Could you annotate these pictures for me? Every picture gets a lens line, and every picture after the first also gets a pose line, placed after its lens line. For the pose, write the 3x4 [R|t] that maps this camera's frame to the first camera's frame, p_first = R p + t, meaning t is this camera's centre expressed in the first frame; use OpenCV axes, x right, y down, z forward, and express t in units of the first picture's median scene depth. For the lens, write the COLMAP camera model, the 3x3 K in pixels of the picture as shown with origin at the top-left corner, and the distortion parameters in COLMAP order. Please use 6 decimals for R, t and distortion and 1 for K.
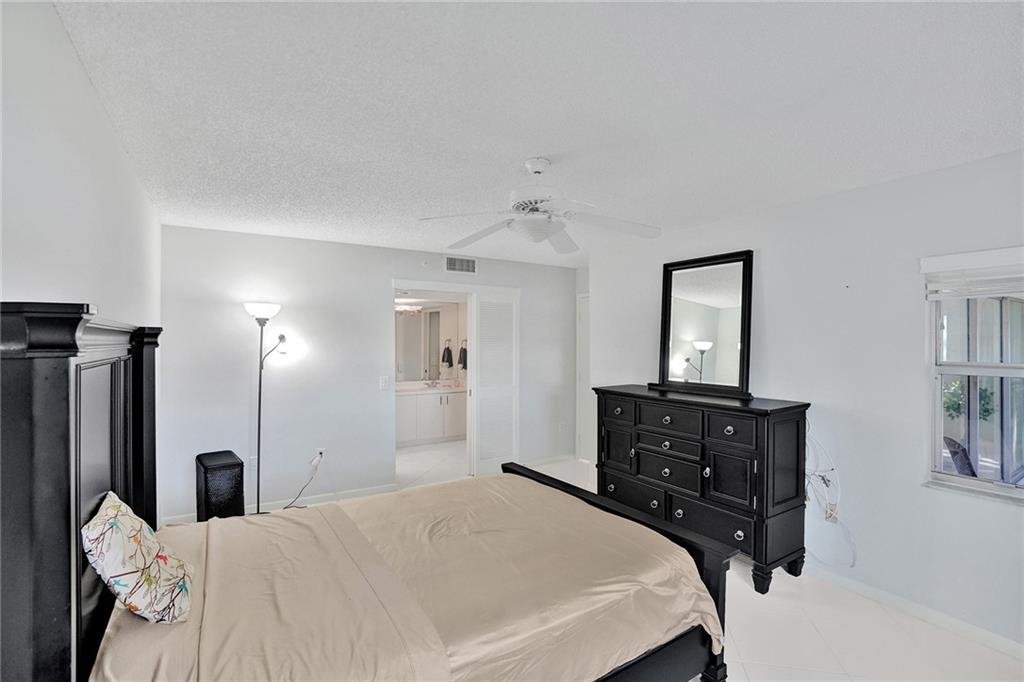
lens RADIAL K [[469.0, 0, 512.2], [0, 469.0, 342.6], [0, 0, 1]] dist [-0.013203, 0.013956]
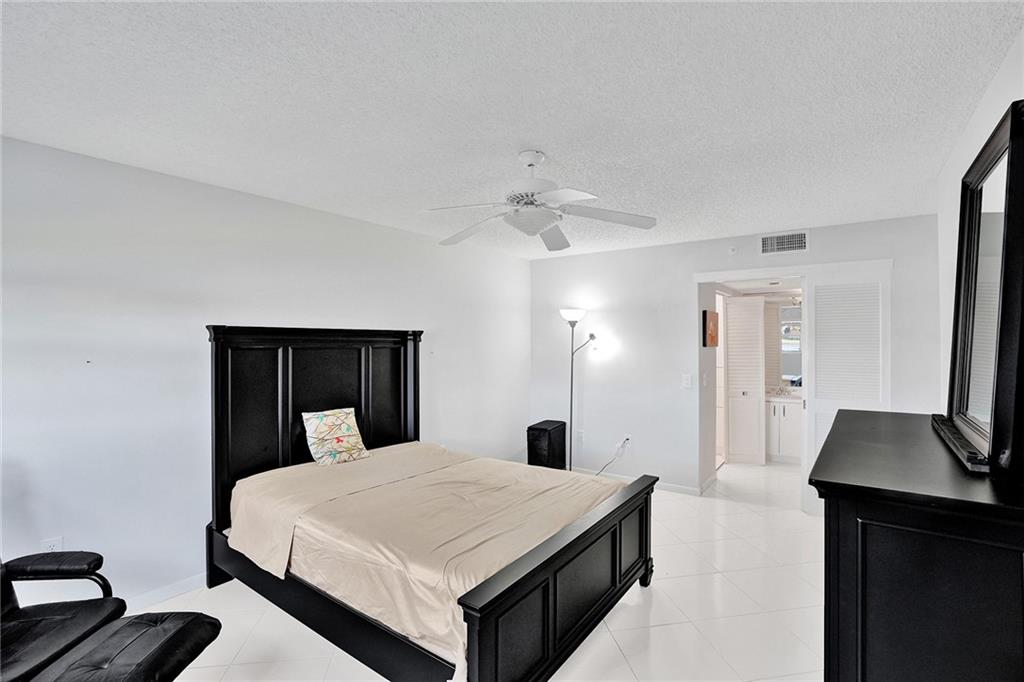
lens RADIAL K [[469.0, 0, 511.6], [0, 469.0, 338.0], [0, 0, 1]] dist [-0.013203, 0.013956]
pose [[0.349589, -0.000052, -0.936903, 1.108417], [-0.006564, 0.999975, -0.002505, -0.001818], [0.936880, 0.007026, 0.349580, 0.700786]]
